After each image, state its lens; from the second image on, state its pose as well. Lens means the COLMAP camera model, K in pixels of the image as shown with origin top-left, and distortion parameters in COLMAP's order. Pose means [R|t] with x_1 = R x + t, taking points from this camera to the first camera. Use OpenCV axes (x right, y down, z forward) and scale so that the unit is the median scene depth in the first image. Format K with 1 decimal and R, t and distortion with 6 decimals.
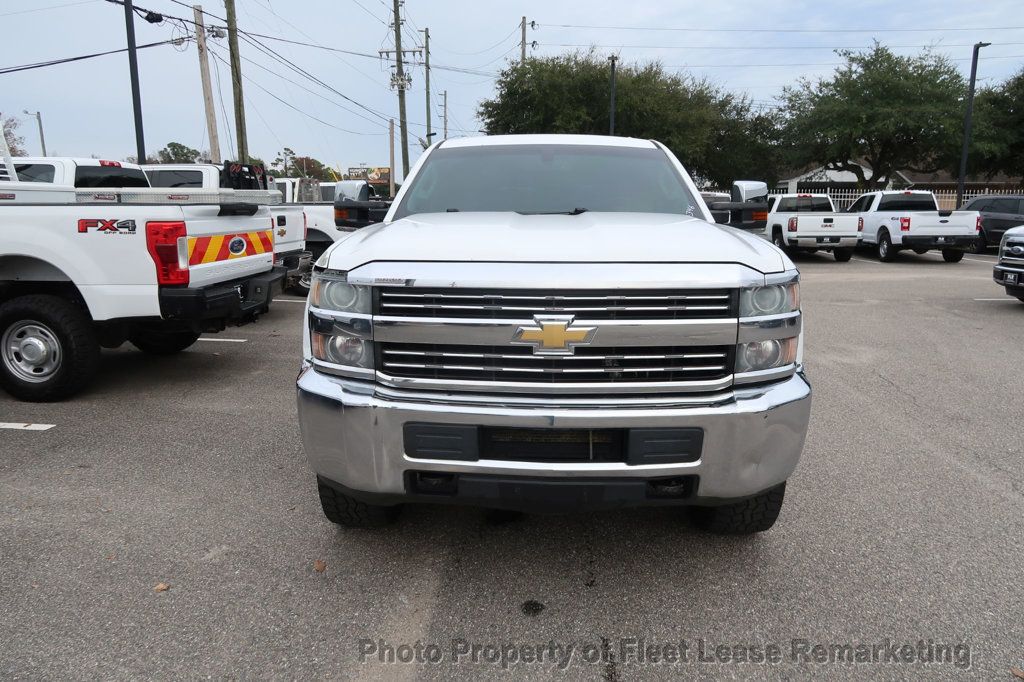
lens RADIAL K [[707.7, 0, 511.1], [0, 707.7, 333.9], [0, 0, 1]] dist [-0.027704, 0.008988]
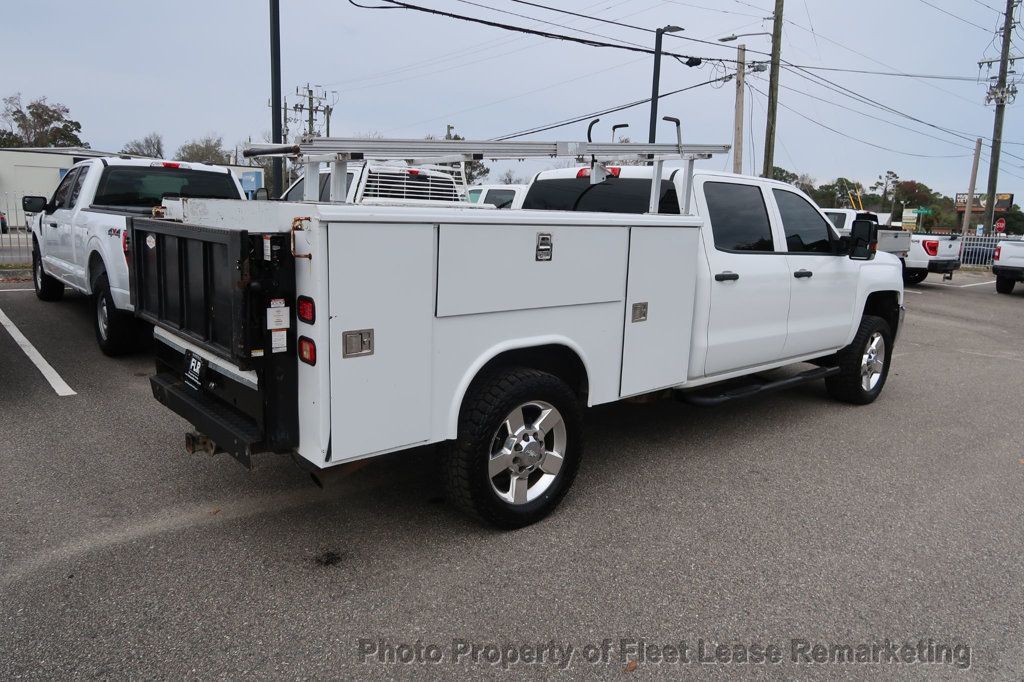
lens RADIAL K [[707.7, 0, 510.5], [0, 707.7, 337.3], [0, 0, 1]] dist [-0.027704, 0.008988]
pose [[0.701826, 0.148393, -0.696721, 0.116931], [-0.167022, 0.985077, 0.041563, -0.003037], [0.692491, 0.087198, 0.716137, 0.002641]]
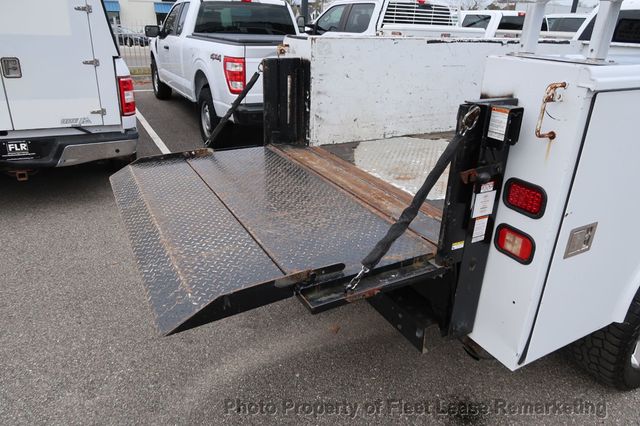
lens RADIAL K [[442.3, 0, 314.8], [0, 442.3, 212.3], [0, 0, 1]] dist [-0.027704, 0.008988]
pose [[0.515884, 0.347922, -0.782824, 0.048330], [-0.183079, 0.937477, 0.296006, -0.007197], [0.836866, -0.009387, 0.547327, 0.006606]]
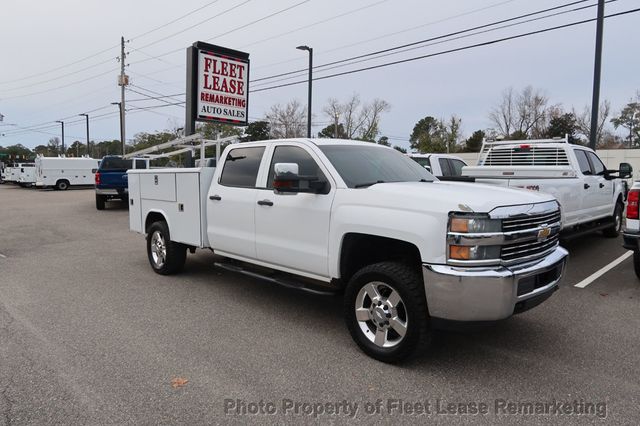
lens RADIAL K [[442.3, 0, 321.2], [0, 442.3, 214.6], [0, 0, 1]] dist [-0.027704, 0.008988]
pose [[-0.674327, 0.062742, -0.735763, 0.149964], [-0.143043, 0.966412, 0.213510, -0.064081], [0.724446, 0.249221, -0.642702, 0.340021]]
